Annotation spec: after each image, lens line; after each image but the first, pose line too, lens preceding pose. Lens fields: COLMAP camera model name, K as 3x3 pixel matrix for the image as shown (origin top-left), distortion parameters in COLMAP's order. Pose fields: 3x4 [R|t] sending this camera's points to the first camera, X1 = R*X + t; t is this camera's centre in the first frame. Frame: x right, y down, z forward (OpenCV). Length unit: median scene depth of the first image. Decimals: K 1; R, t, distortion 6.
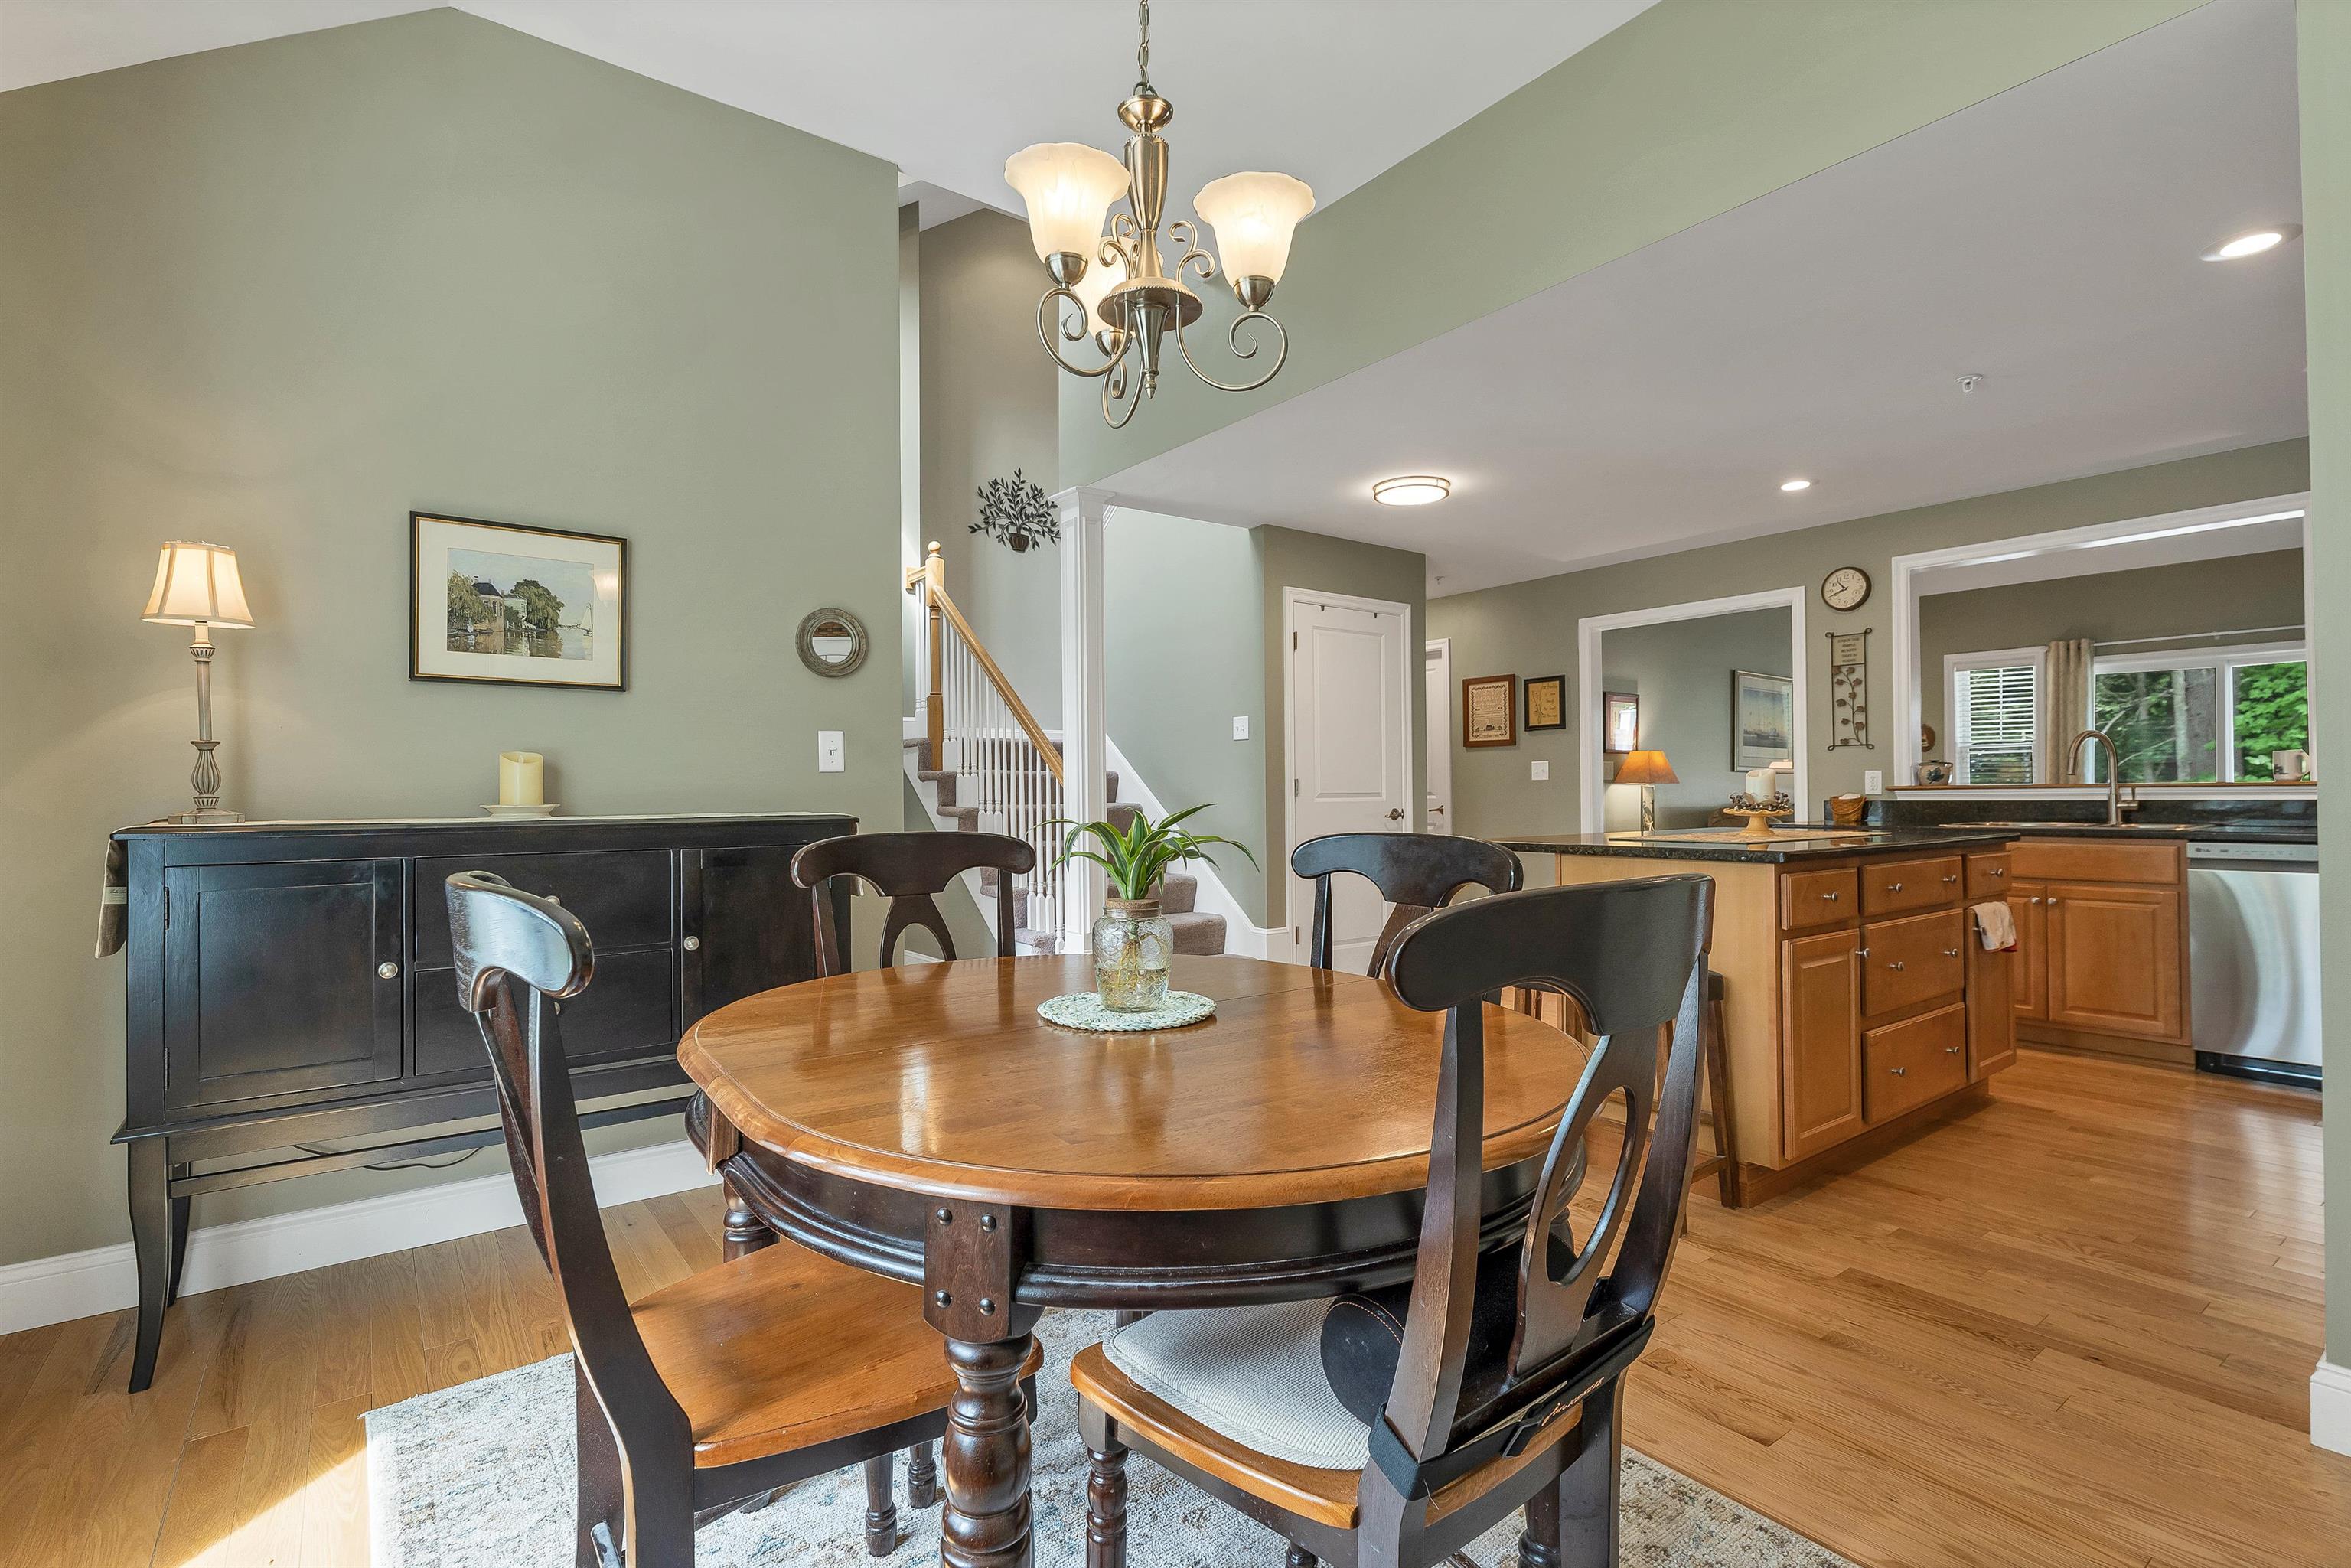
lens RADIAL K [[1083.8, 0, 1168.9], [0, 1083.8, 785.0], [0, 0, 1]] dist [0.000278, 0.000056]
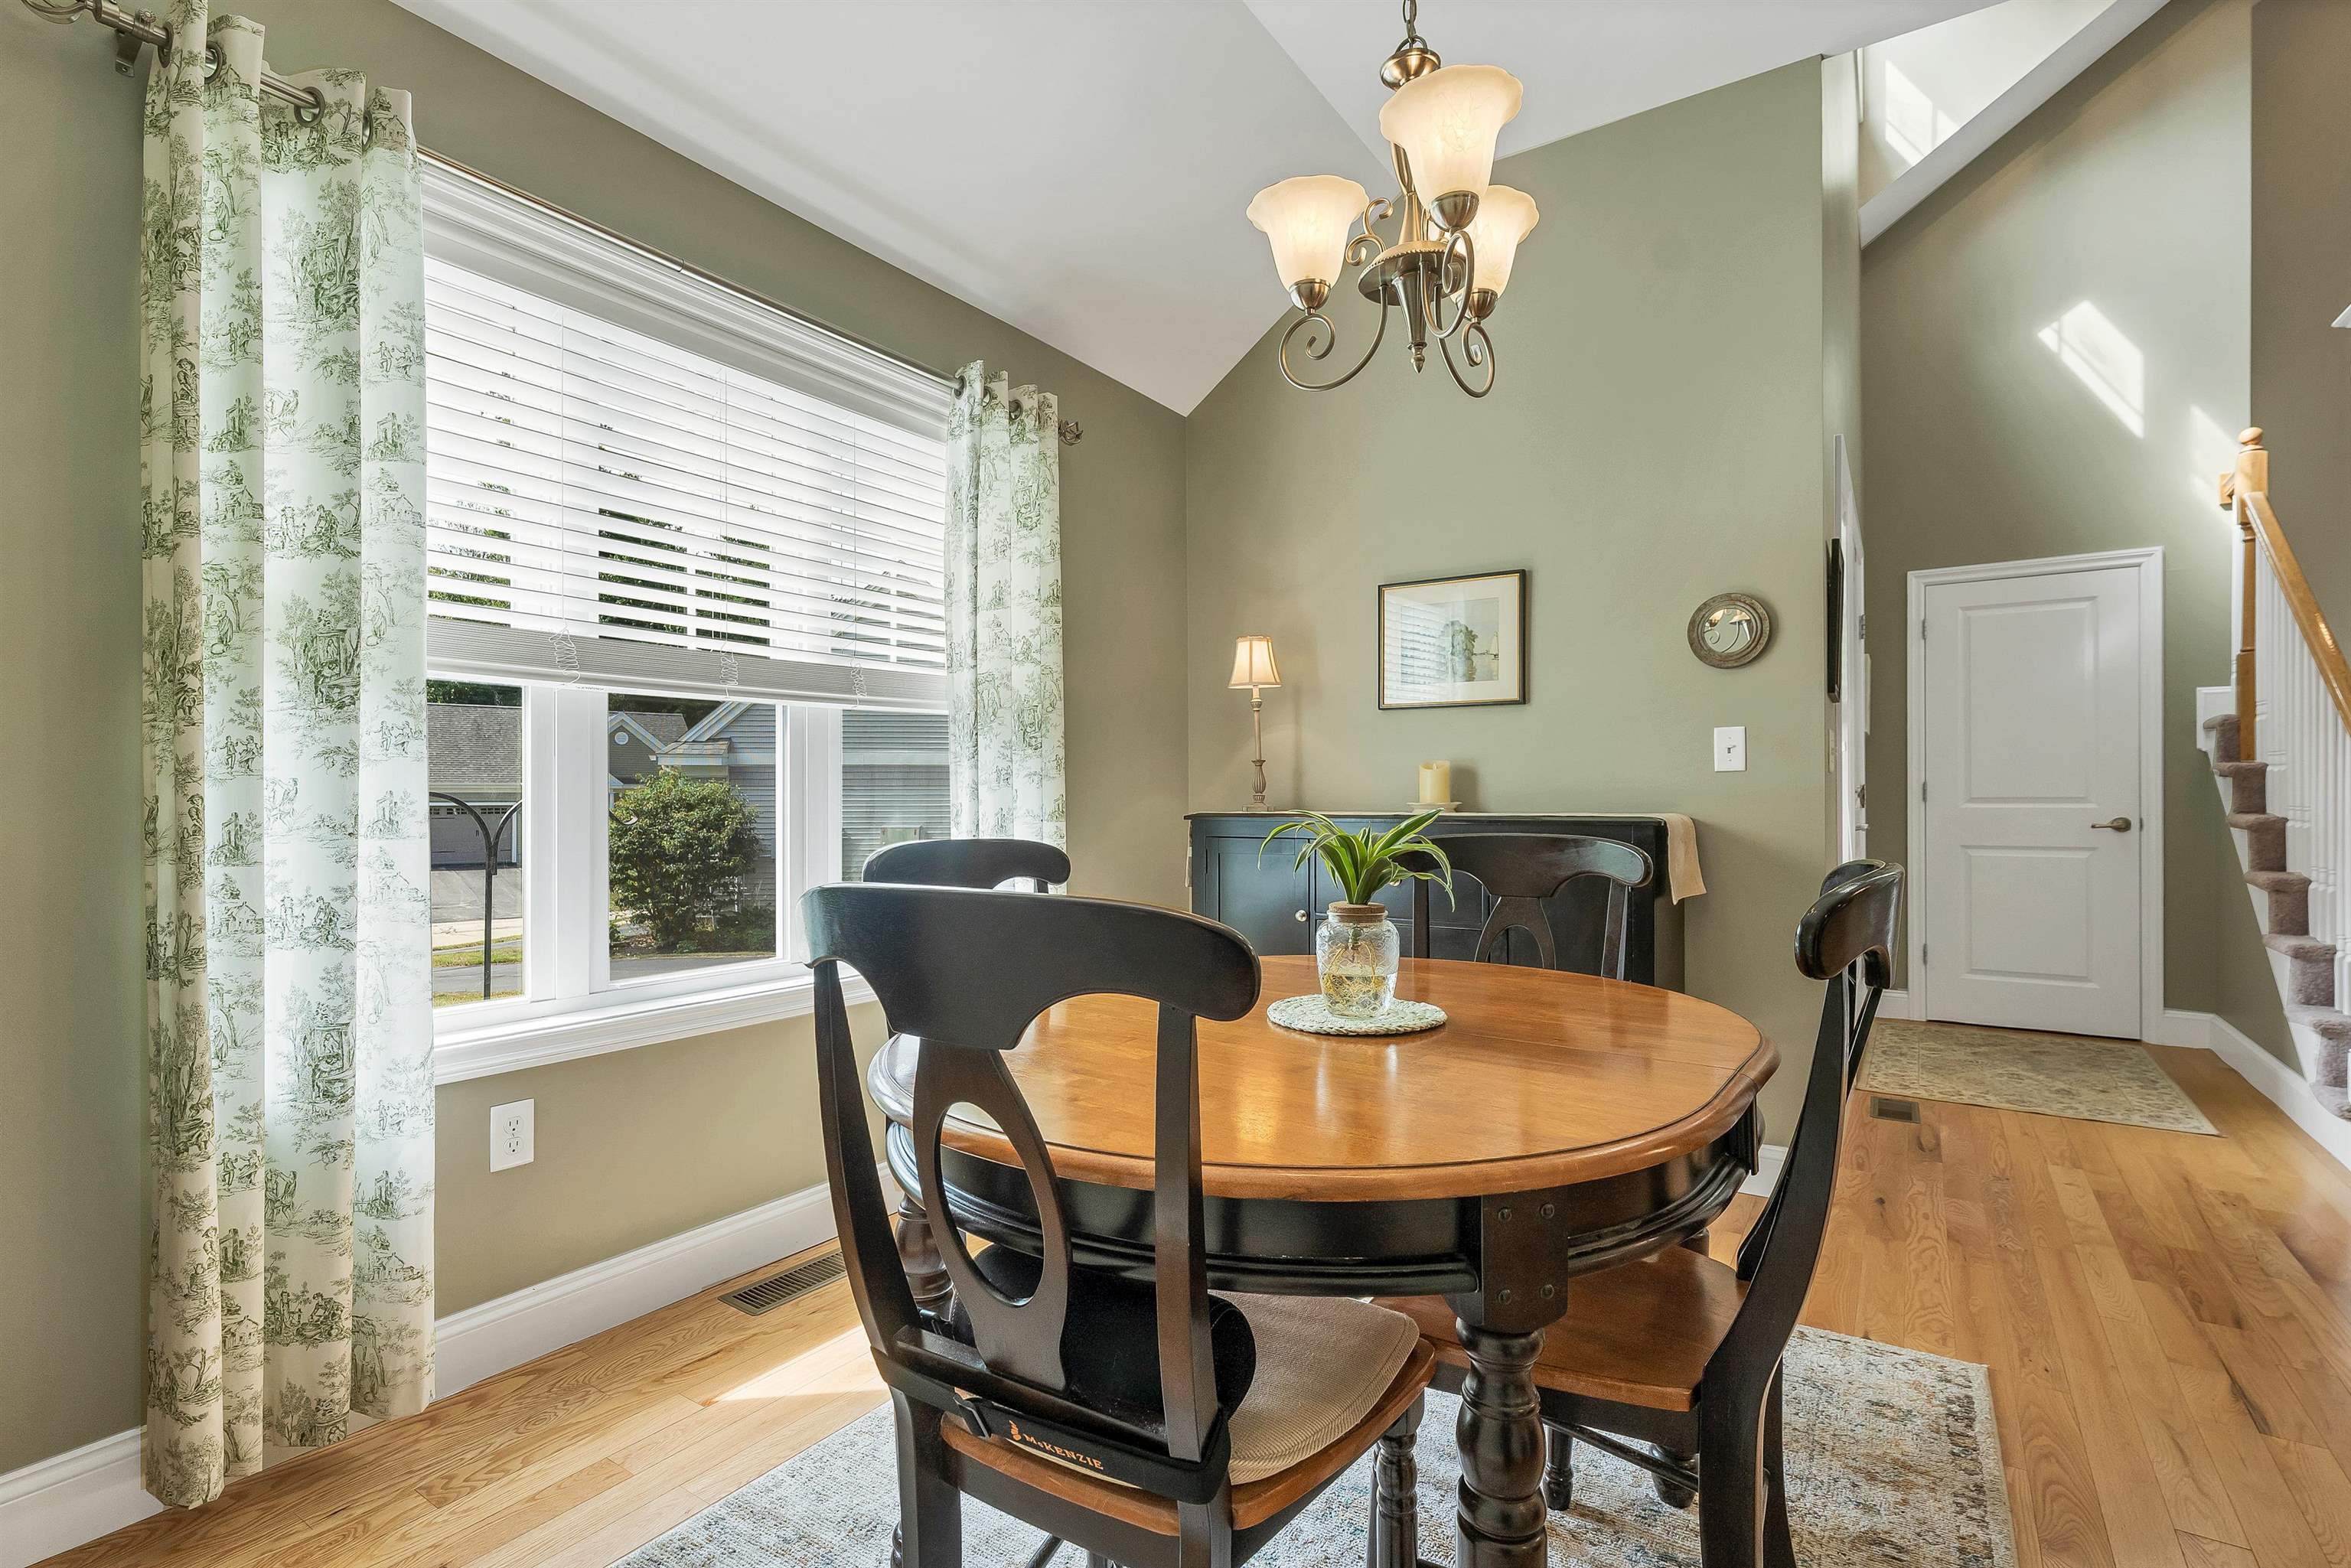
lens RADIAL K [[1092.4, 0, 1184.1], [0, 1092.4, 797.5], [0, 0, 1]] dist [0.003606, 0.000737]
pose [[0.335181, 0.005077, -0.942140, 0.218808], [0.005040, 0.999962, 0.007182, 0.001089], [0.942140, -0.007155, 0.335142, 0.129562]]
